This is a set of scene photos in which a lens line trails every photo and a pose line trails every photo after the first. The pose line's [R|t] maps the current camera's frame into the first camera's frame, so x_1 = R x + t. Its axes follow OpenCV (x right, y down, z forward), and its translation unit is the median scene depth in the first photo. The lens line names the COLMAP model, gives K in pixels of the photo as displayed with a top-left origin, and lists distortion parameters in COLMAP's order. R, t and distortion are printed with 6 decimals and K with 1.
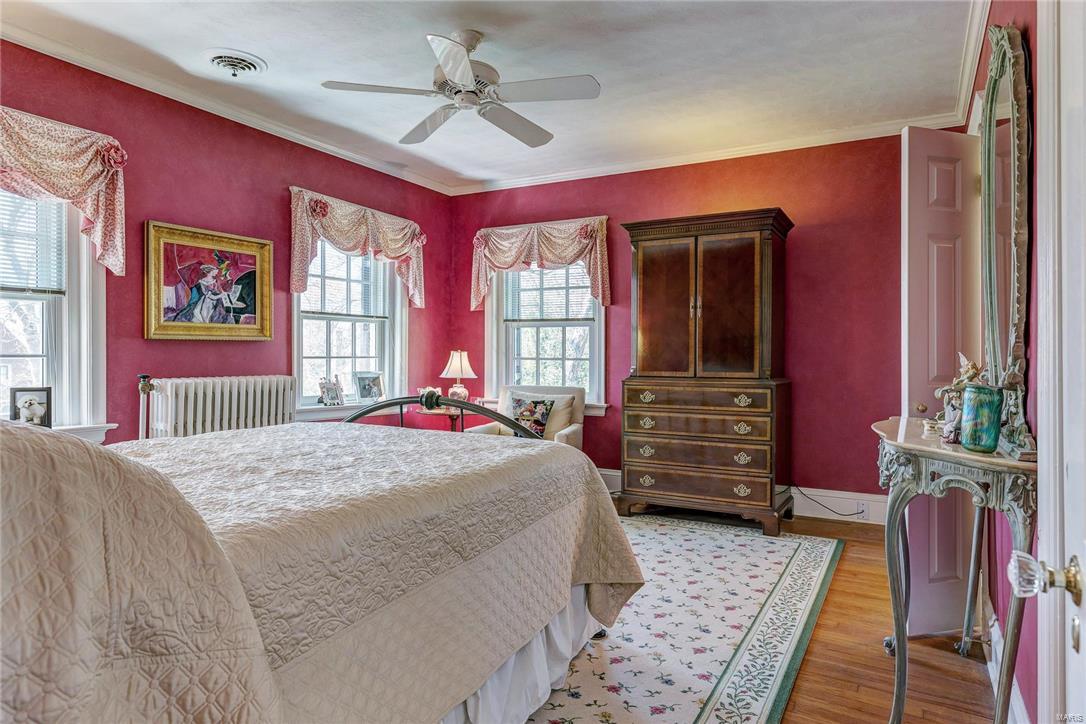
lens RADIAL K [[649.7, 0, 542.8], [0, 649.7, 357.2], [0, 0, 1]] dist [0.005172, 0.001522]
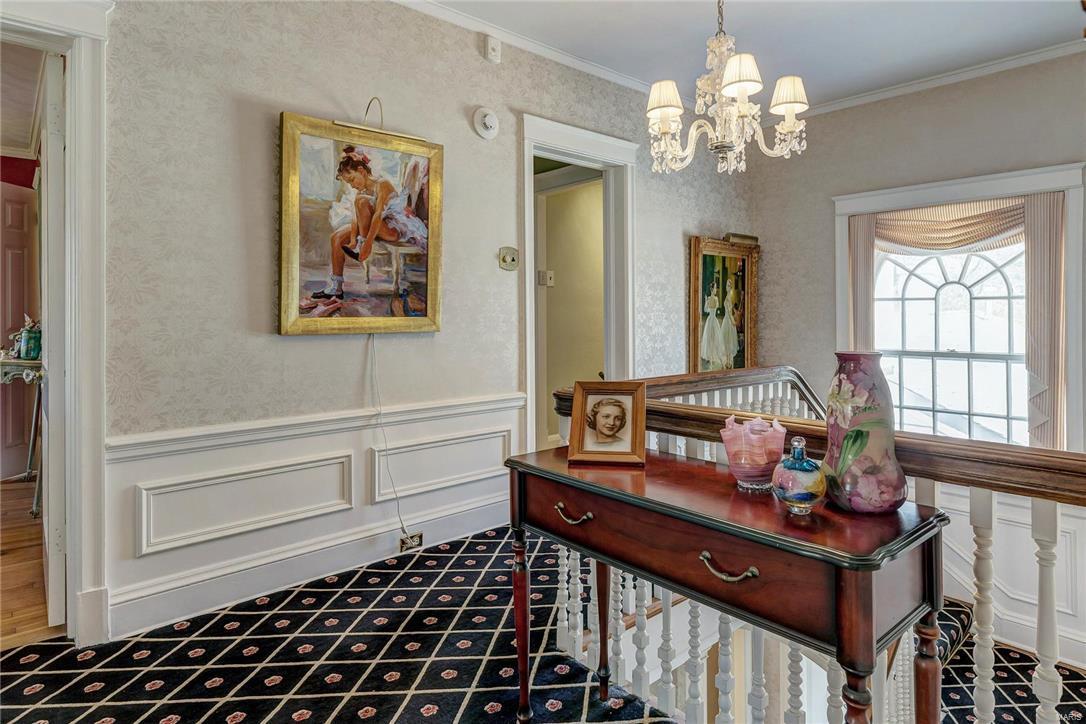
lens RADIAL K [[623.2, 0, 551.3], [0, 623.2, 313.2], [0, 0, 1]] dist [0.002728, 0.000843]
pose [[0.324552, 0.000661, 0.945868, -0.688041], [0.002826, 0.999995, -0.001668, -0.002841], [-0.945864, 0.003215, 0.324548, -1.235641]]
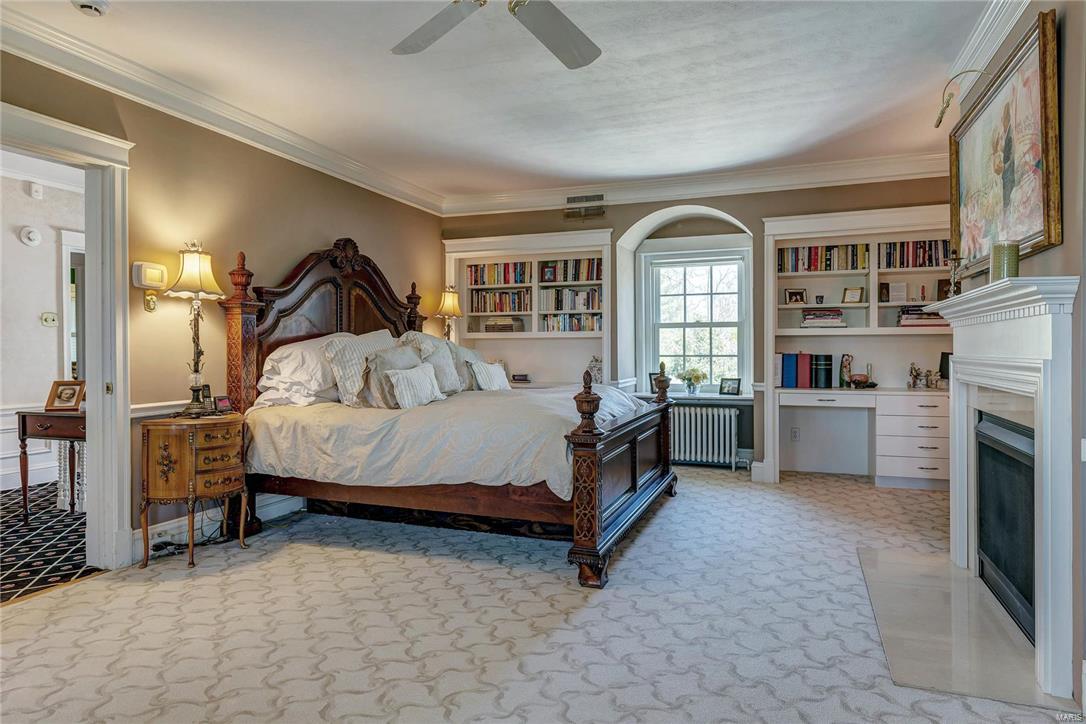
lens RADIAL K [[649.7, 0, 545.0], [0, 649.7, 358.8], [0, 0, 1]] dist [0.005172, 0.001522]
pose [[-0.154784, -0.008078, 0.987915, -2.637919], [0.001318, 0.999964, 0.008383, -0.002293], [-0.987947, 0.002599, -0.154768, -2.506348]]
